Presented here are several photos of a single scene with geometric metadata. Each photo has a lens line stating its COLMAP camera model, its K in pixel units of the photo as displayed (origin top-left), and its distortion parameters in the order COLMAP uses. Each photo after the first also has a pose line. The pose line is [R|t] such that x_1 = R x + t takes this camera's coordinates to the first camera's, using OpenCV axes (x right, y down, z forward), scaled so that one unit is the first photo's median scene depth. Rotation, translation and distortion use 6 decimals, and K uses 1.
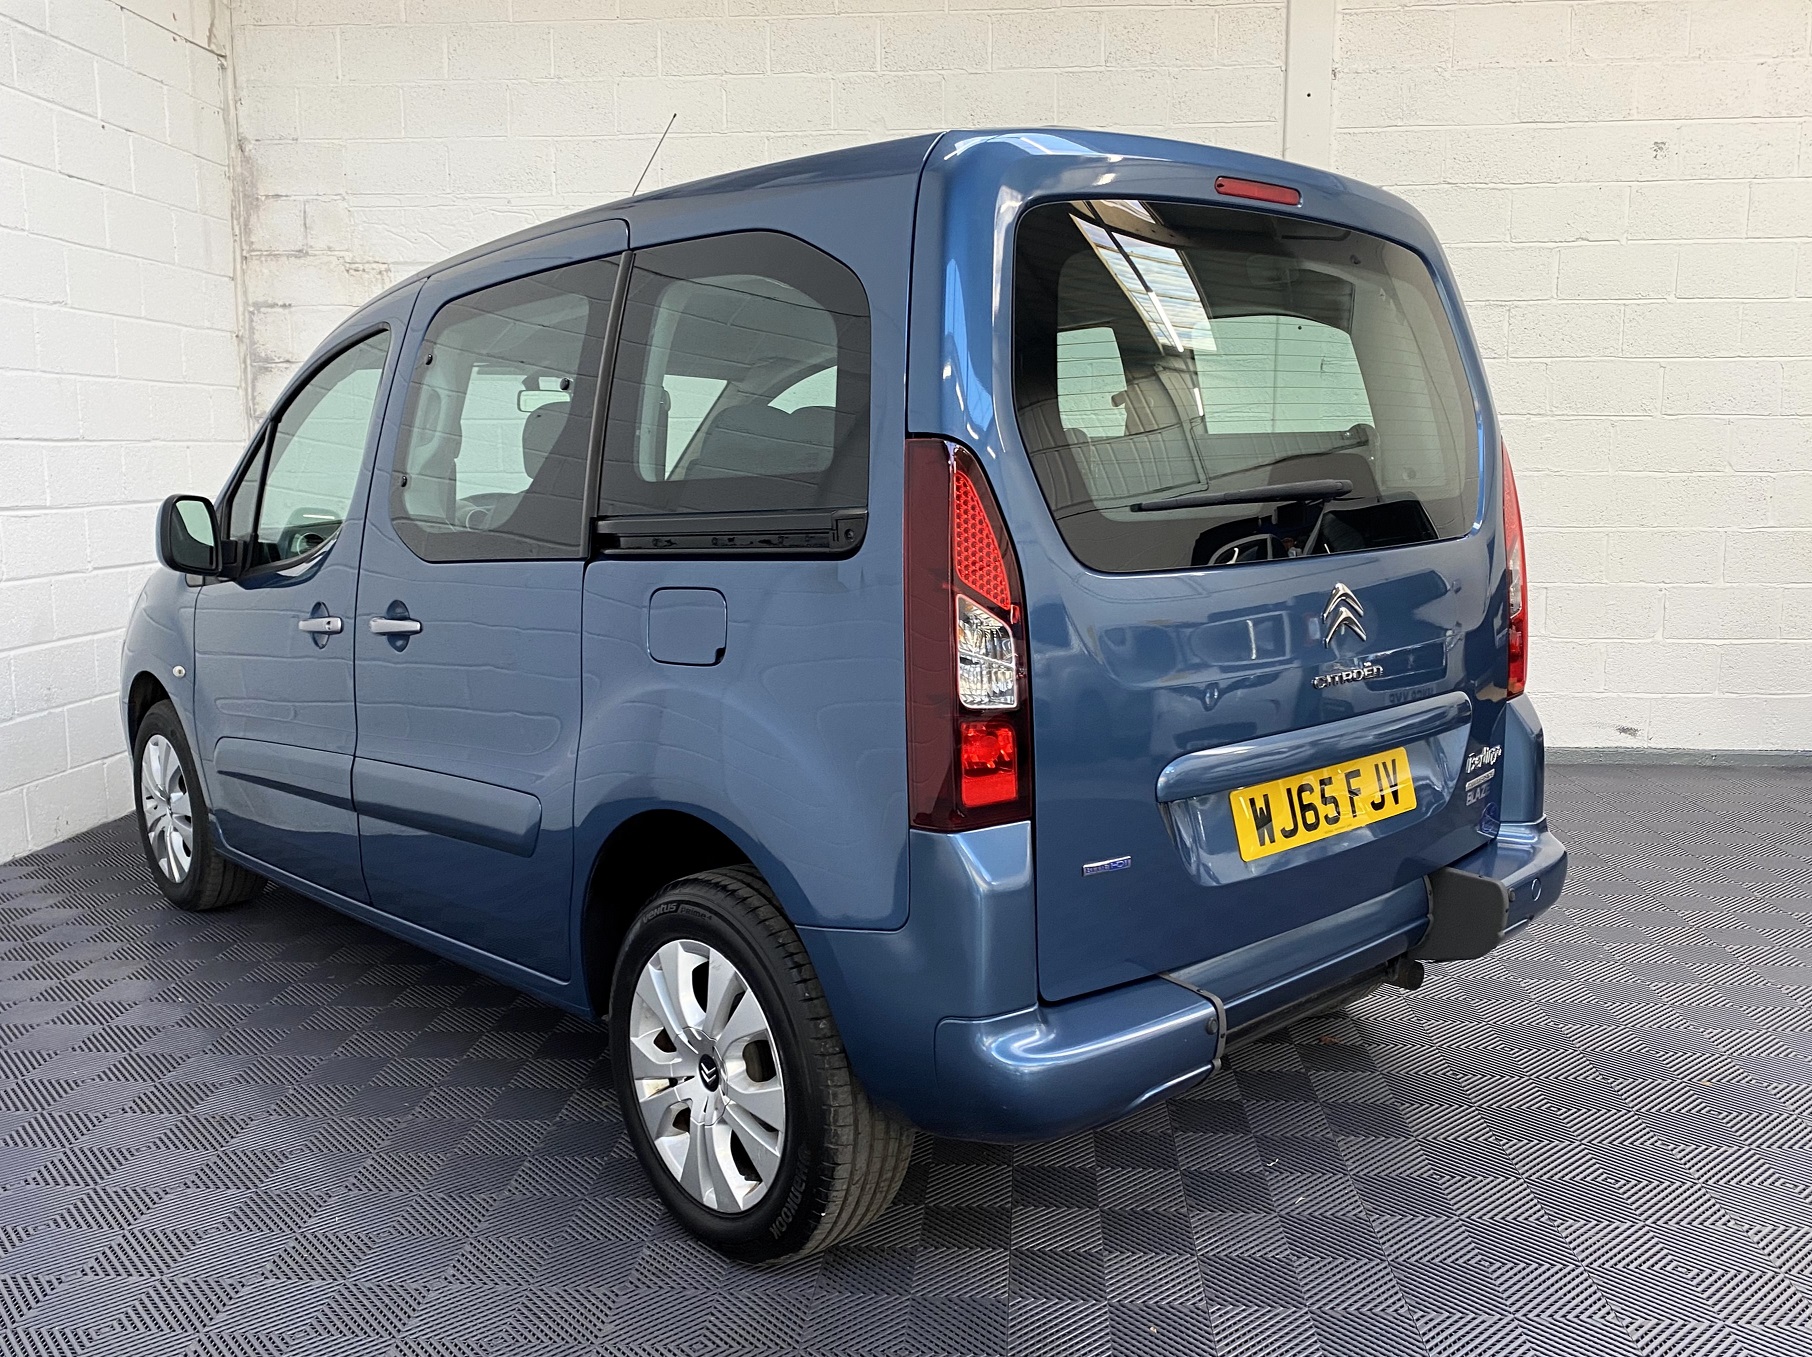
lens RADIAL K [[1530.6, 0, 906.0], [0, 1530.6, 678.5], [0, 0, 1]] dist [0.034840, -0.004157]
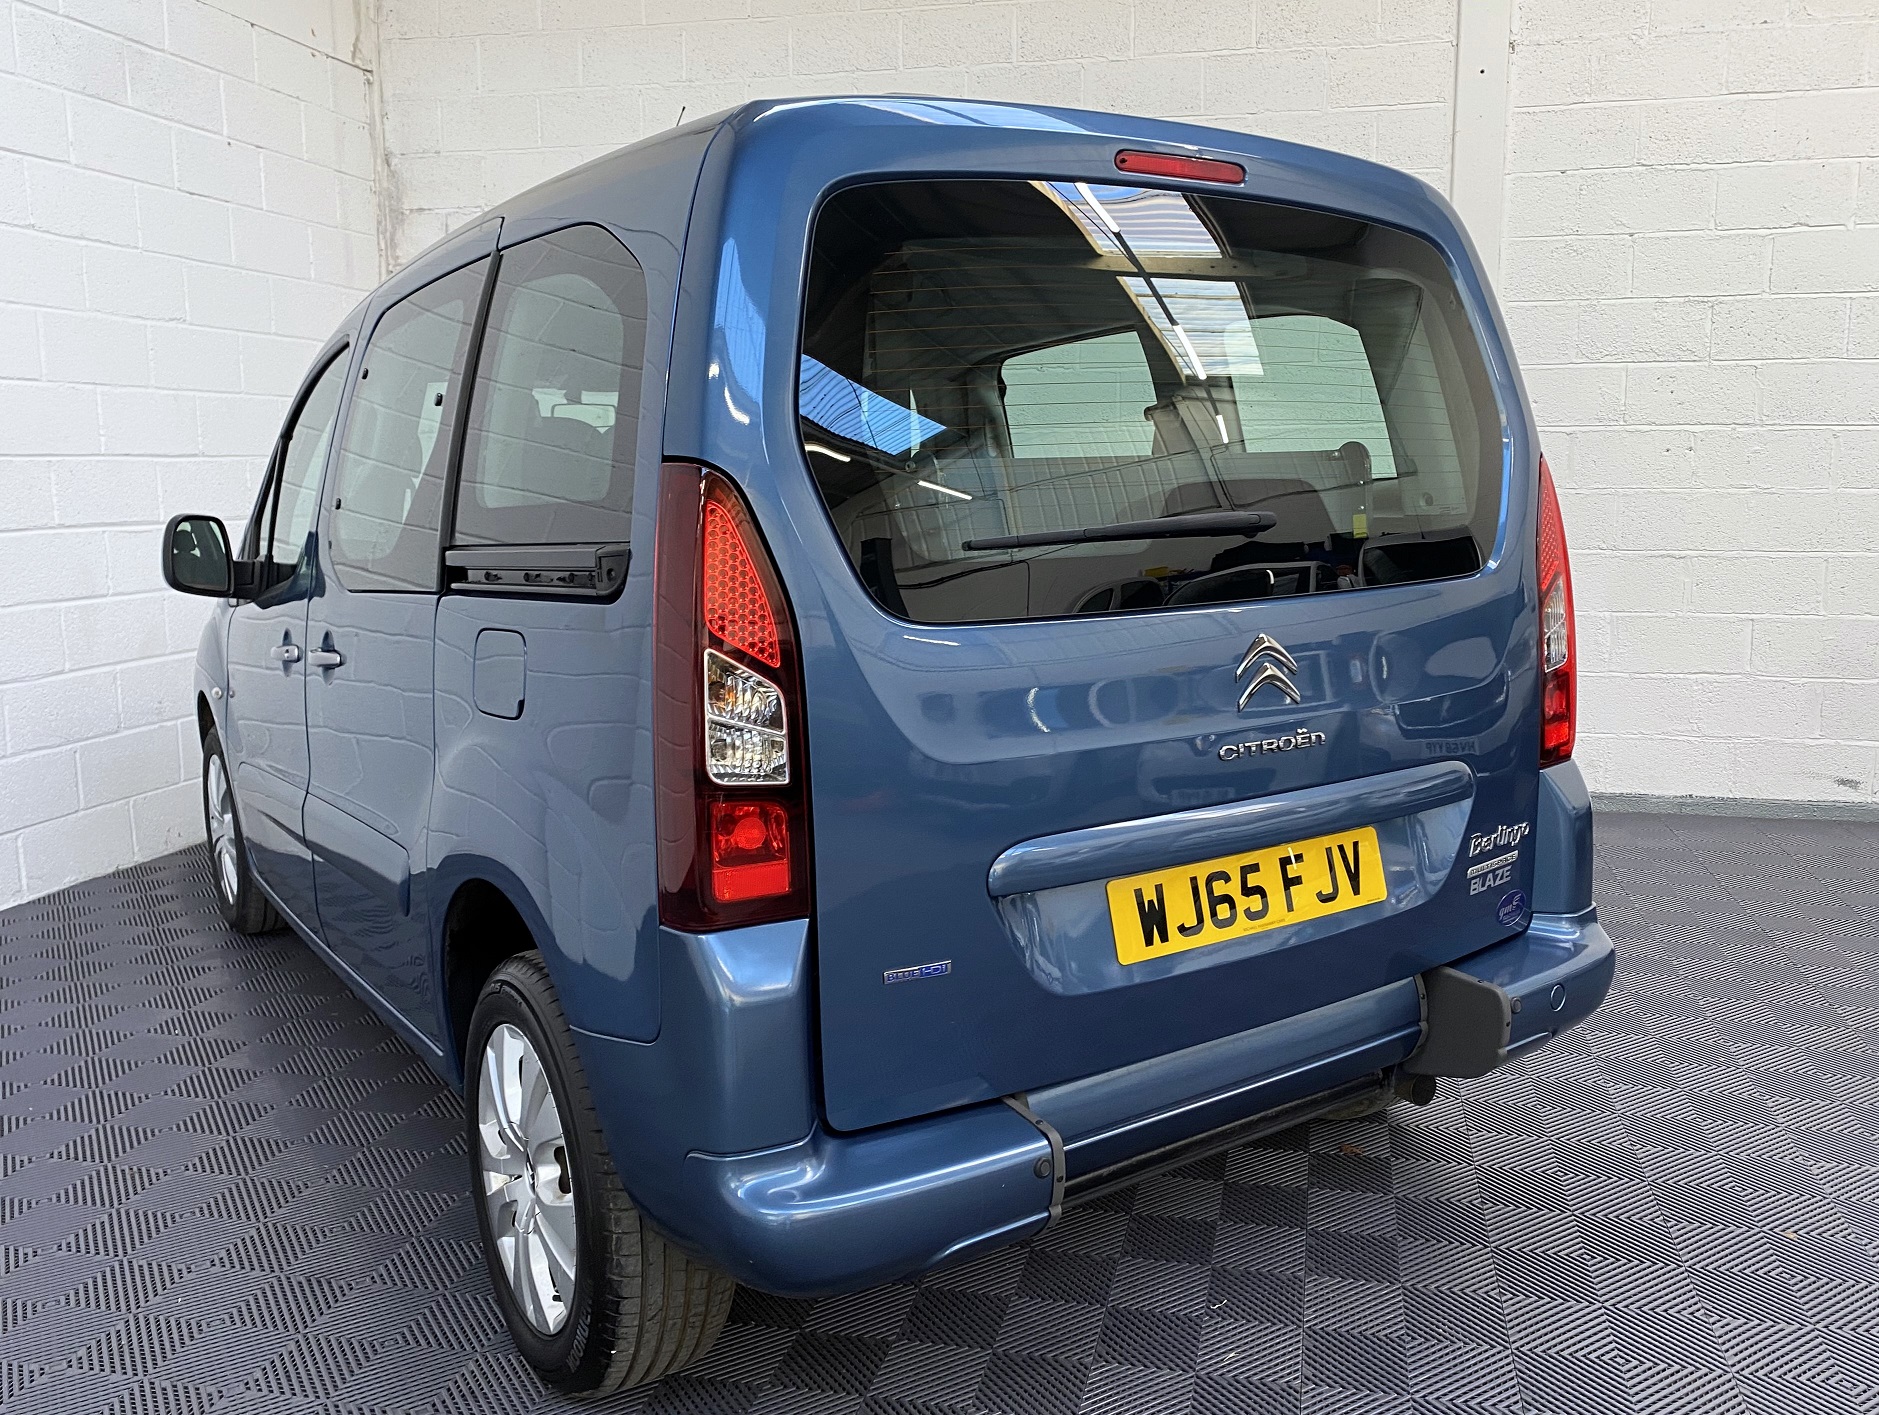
lens RADIAL K [[1533.2, 0, 984.0], [0, 1533.2, 697.7], [0, 0, 1]] dist [0.035804, -0.008559]
pose [[0.991099, 0.020004, -0.131614, 0.213957], [-0.019194, 0.999788, 0.007423, -0.027025], [0.131735, -0.004831, 0.991273, 0.131588]]
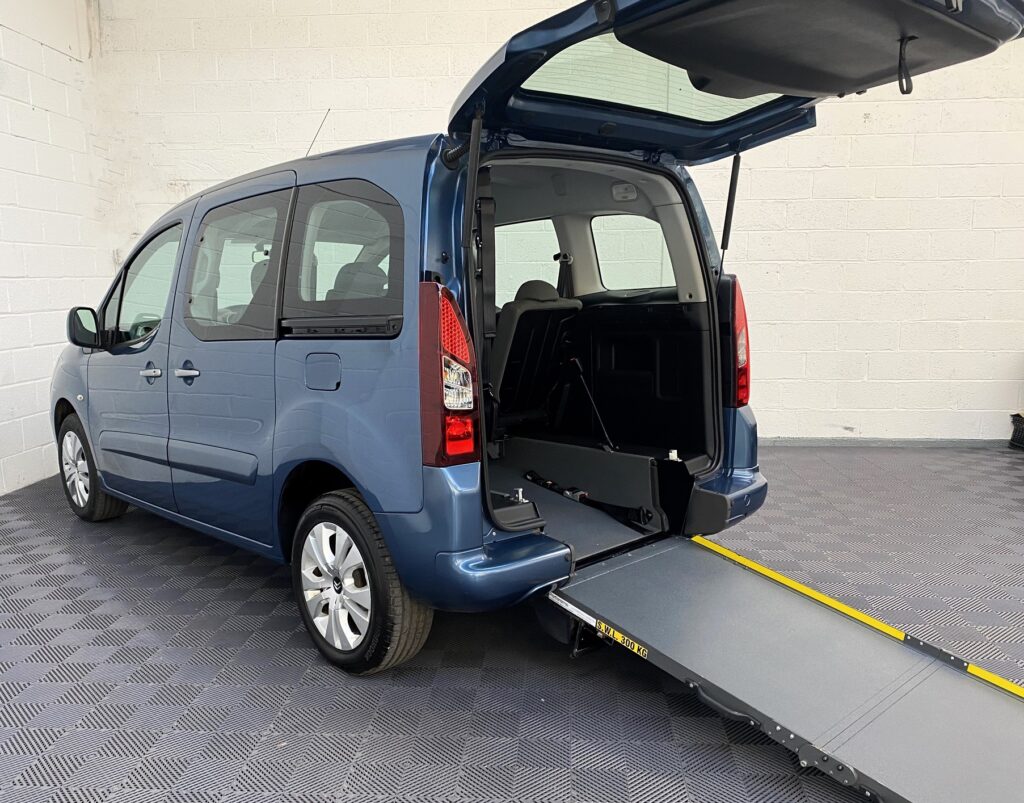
lens RADIAL K [[864.4, 0, 496.2], [0, 864.4, 439.5], [0, 0, 1]] dist [0.060876, -0.065014]
pose [[0.999993, -0.003546, 0.001312, 0.077097], [0.003494, 0.999290, 0.037510, 0.012693], [-0.001444, -0.037505, 0.999295, -0.154456]]
